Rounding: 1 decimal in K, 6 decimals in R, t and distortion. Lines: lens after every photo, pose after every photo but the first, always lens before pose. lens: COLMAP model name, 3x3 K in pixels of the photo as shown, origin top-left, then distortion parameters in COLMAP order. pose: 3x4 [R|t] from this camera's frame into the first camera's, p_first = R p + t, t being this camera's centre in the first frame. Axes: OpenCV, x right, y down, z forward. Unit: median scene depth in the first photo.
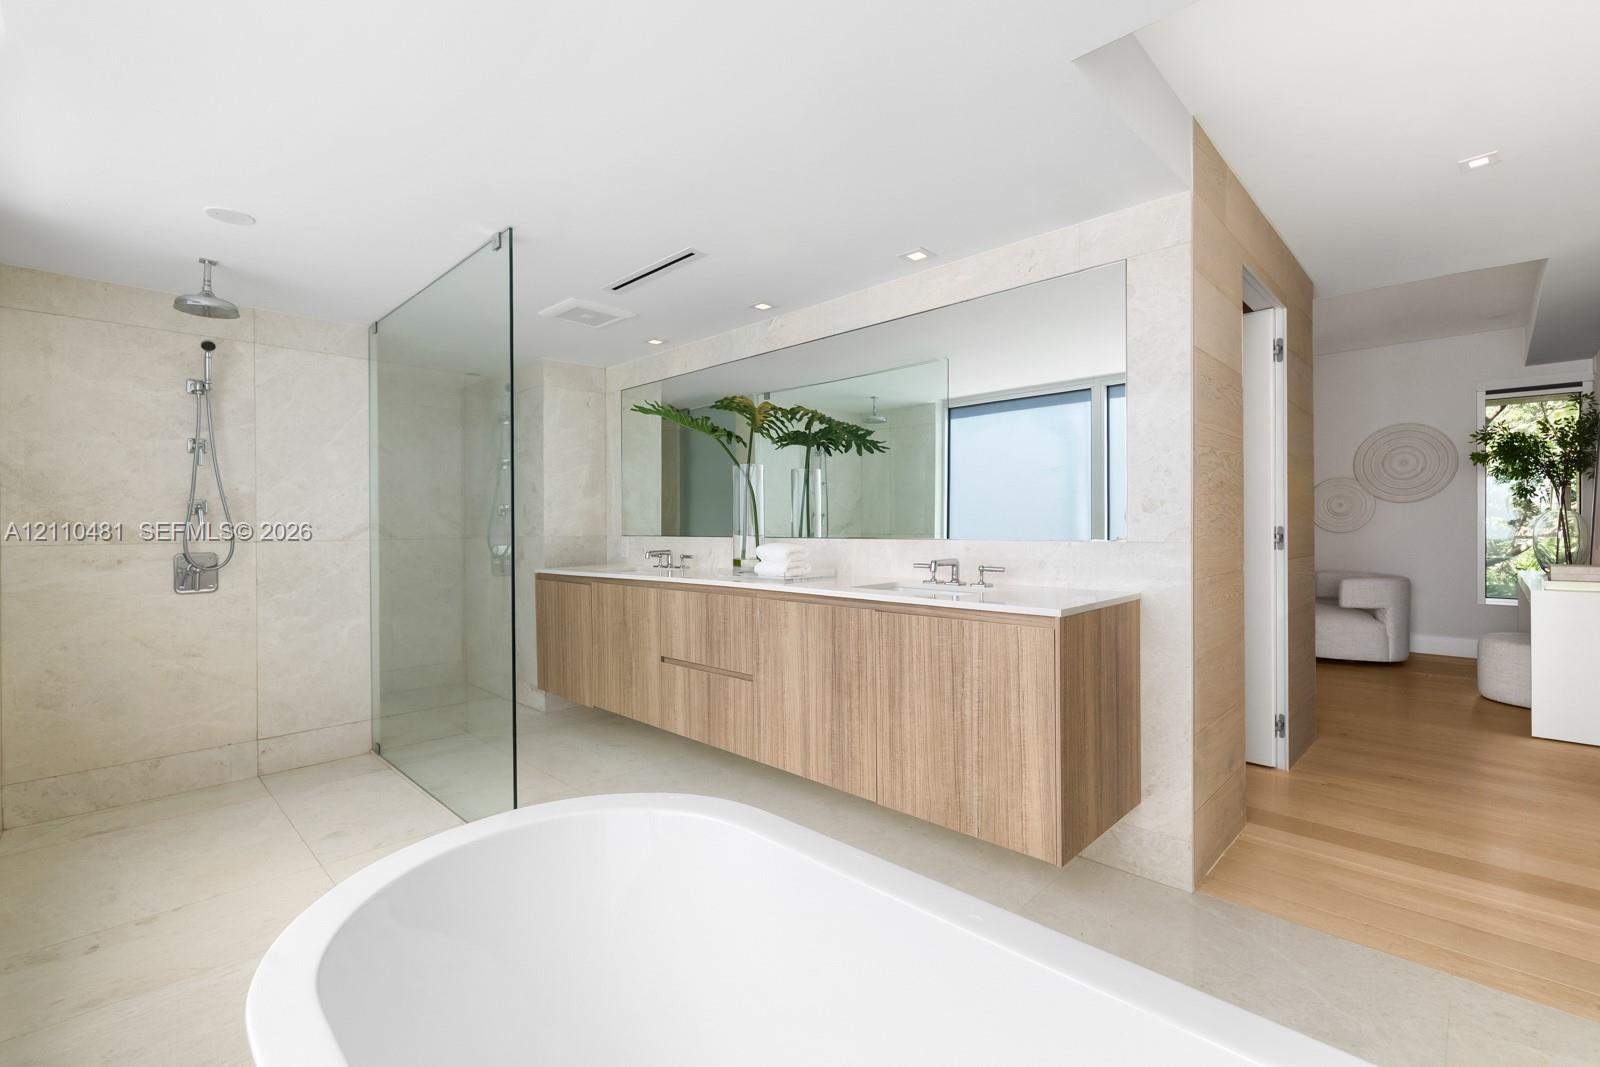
lens RADIAL K [[711.0, 0, 808.3], [0, 711.0, 531.3], [0, 0, 1]] dist [-0.002655, -0.000123]
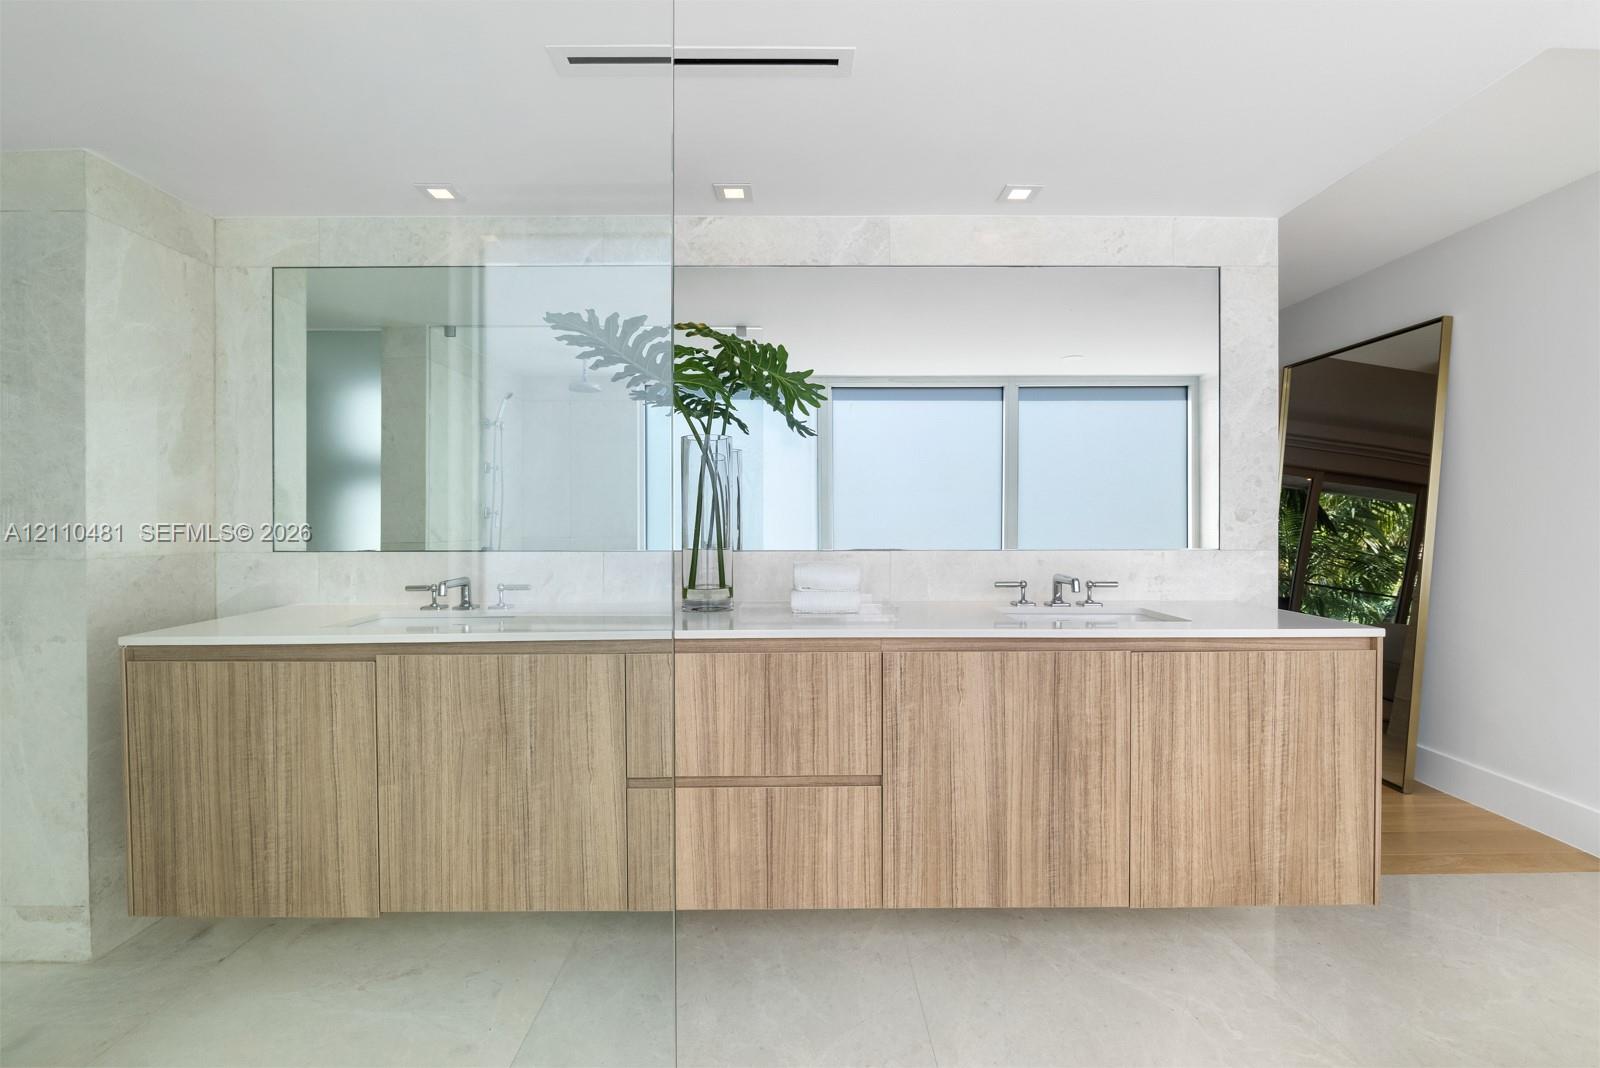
lens RADIAL K [[711.0, 0, 799.9], [0, 711.0, 527.4], [0, 0, 1]] dist [-0.002655, -0.000123]
pose [[0.708394, -0.006051, 0.705791, -0.660840], [0.004851, 0.999981, 0.003704, -0.023066], [-0.705801, 0.000800, 0.708410, 0.696279]]
